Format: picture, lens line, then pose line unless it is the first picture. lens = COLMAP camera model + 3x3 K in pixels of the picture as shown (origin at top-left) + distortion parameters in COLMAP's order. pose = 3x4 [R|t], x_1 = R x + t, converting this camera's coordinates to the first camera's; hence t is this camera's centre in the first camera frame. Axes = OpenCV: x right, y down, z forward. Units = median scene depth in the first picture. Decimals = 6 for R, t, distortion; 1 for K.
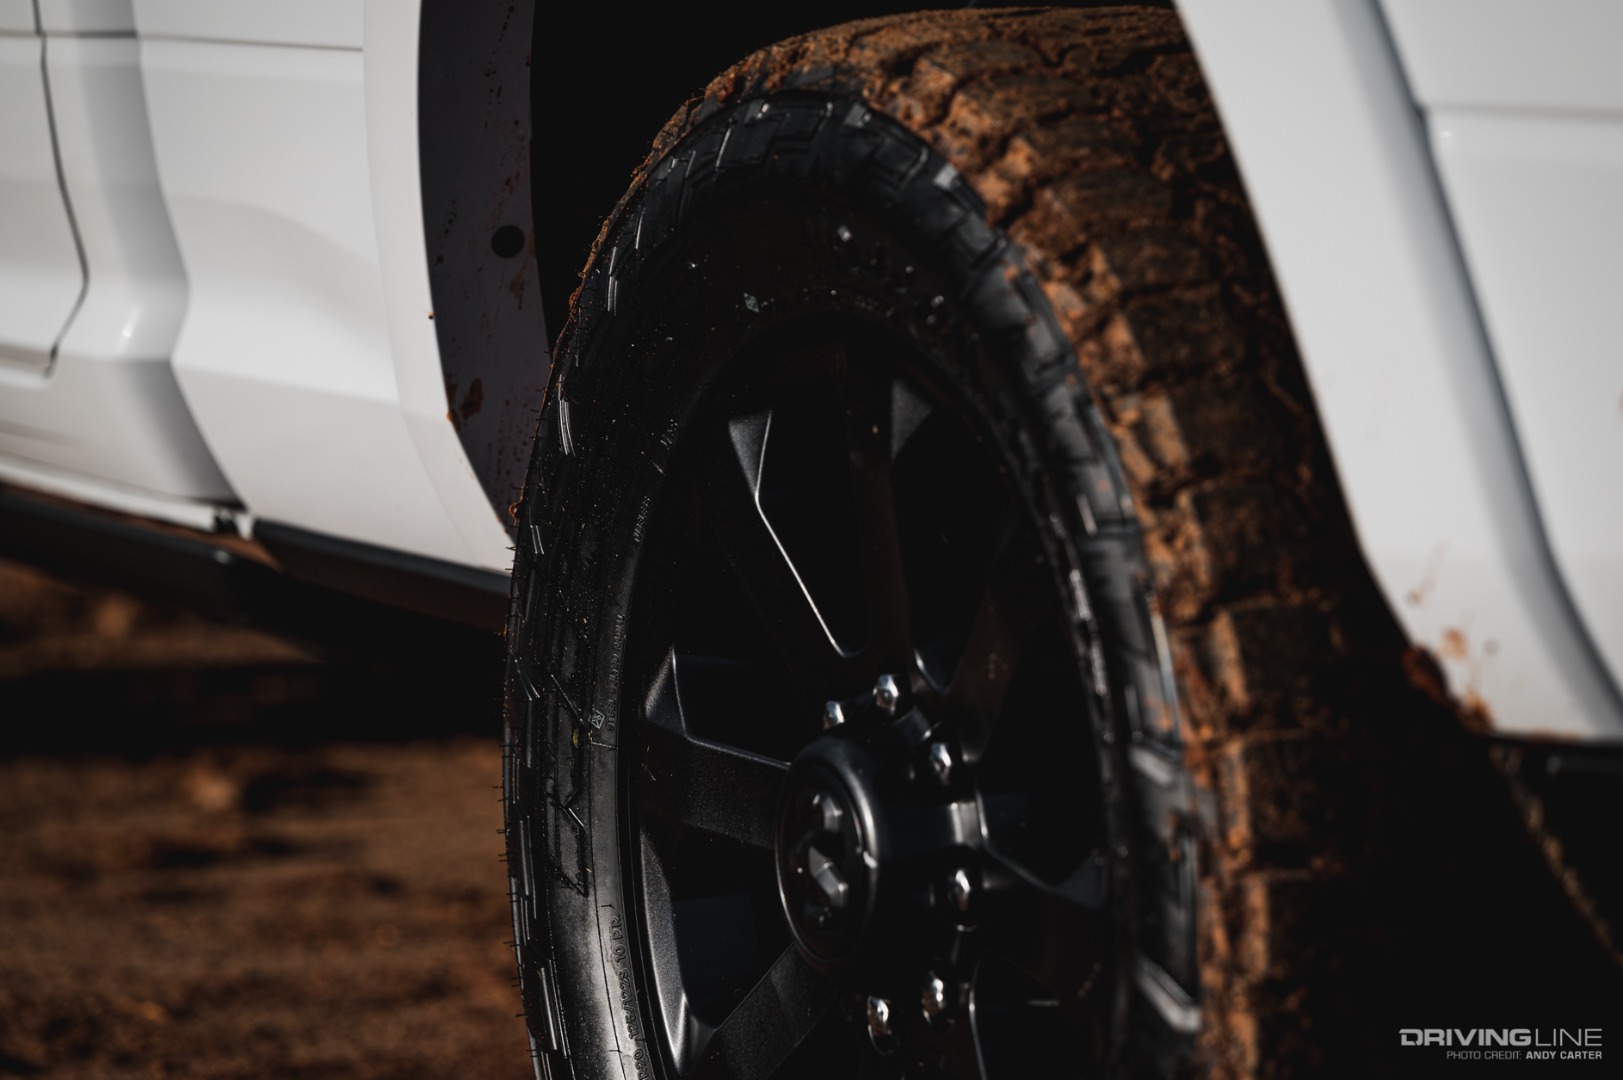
lens RADIAL K [[6797.4, 0, 811.5], [0, 6797.4, 540.4], [0, 0, 1]] dist [-0.172103, 0.000000]
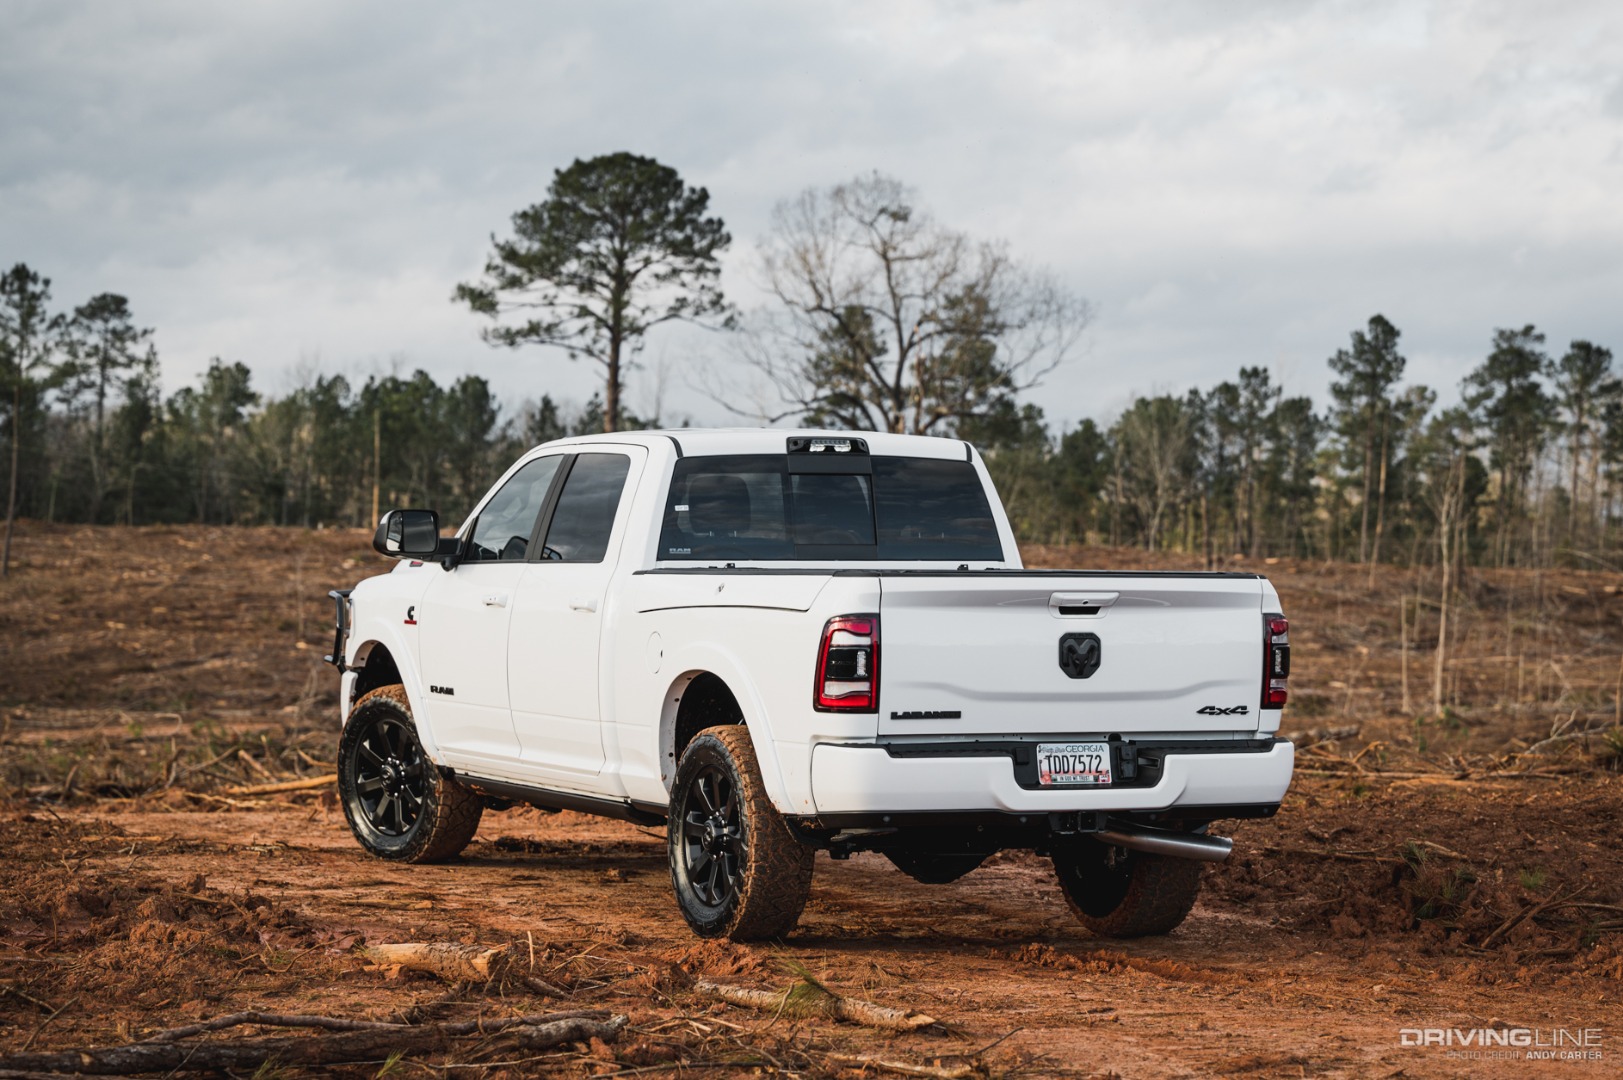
lens RADIAL K [[4169.3, 0, 852.8], [0, 4169.3, 539.3], [0, 0, 1]] dist [0.025784, 0.000000]
pose [[0.999285, 0.034015, -0.016498, 0.239008], [-0.035620, 0.993347, -0.109516, 0.231438], [0.012663, 0.110025, 0.993848, -3.825644]]
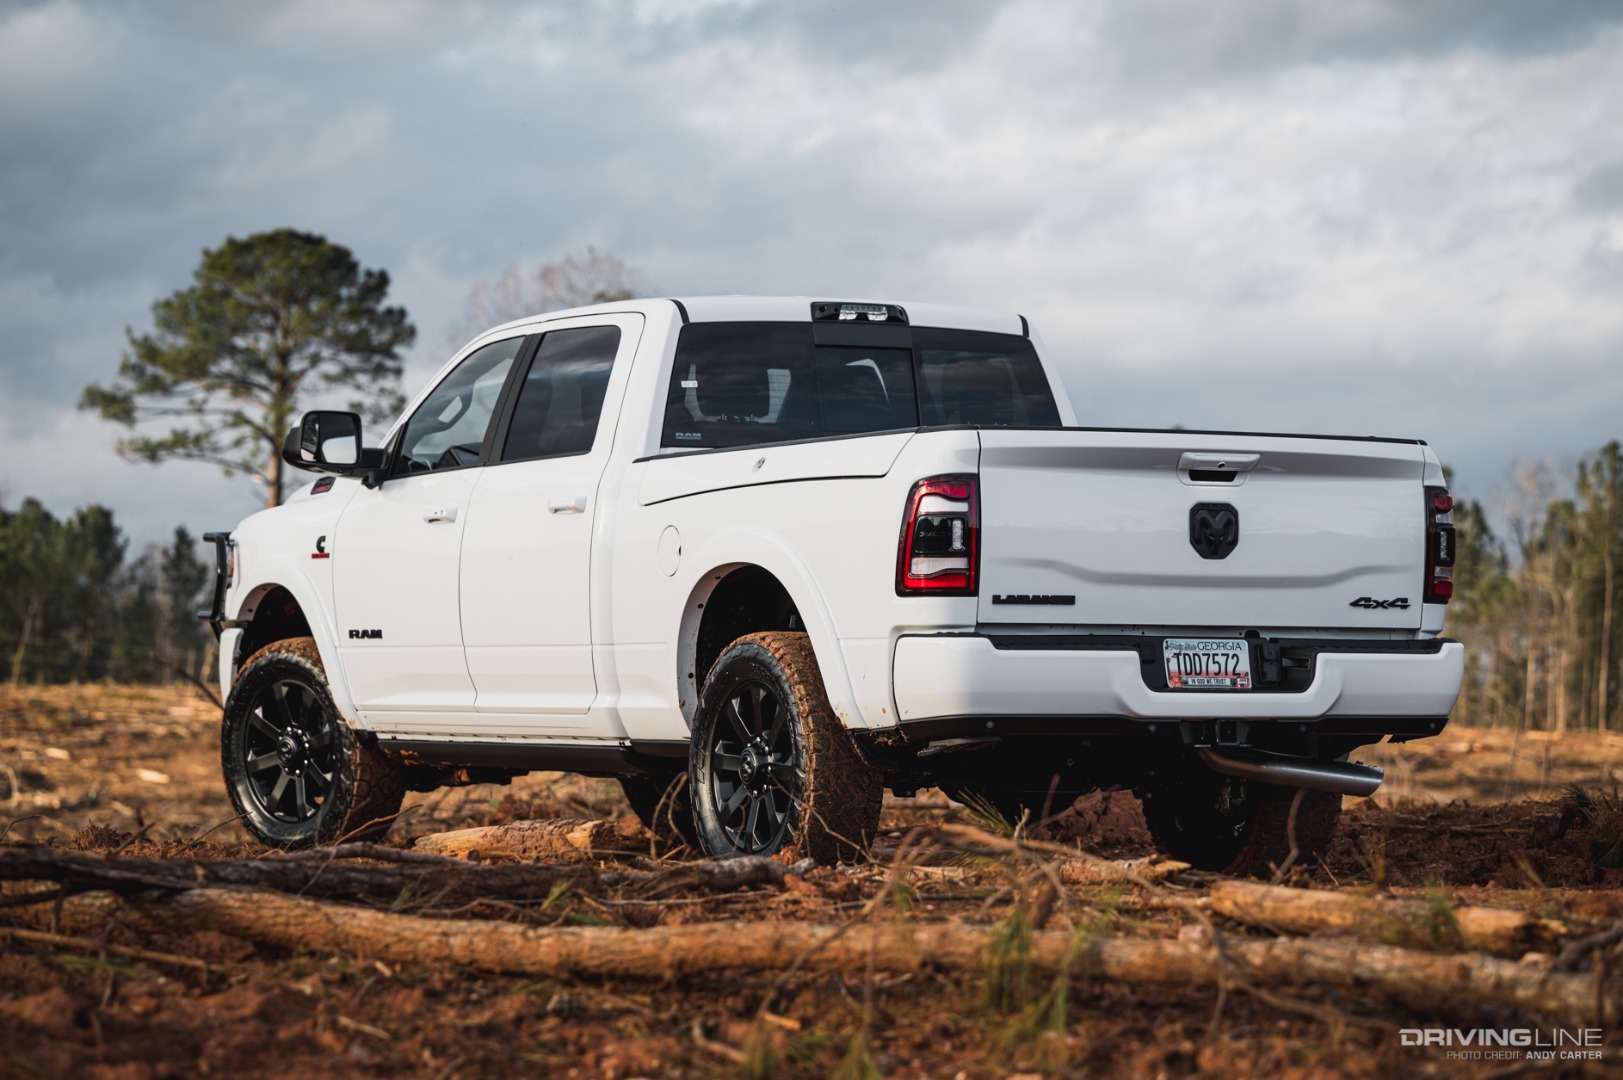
lens RADIAL K [[4973.1, 0, 779.3], [0, 4973.1, 547.0], [0, 0, 1]] dist [0.024082, 0.000000]
pose [[0.999102, 0.027955, 0.031834, -0.123617], [-0.023091, 0.989301, -0.144046, 0.522255], [-0.035520, 0.143182, 0.989059, -3.666748]]
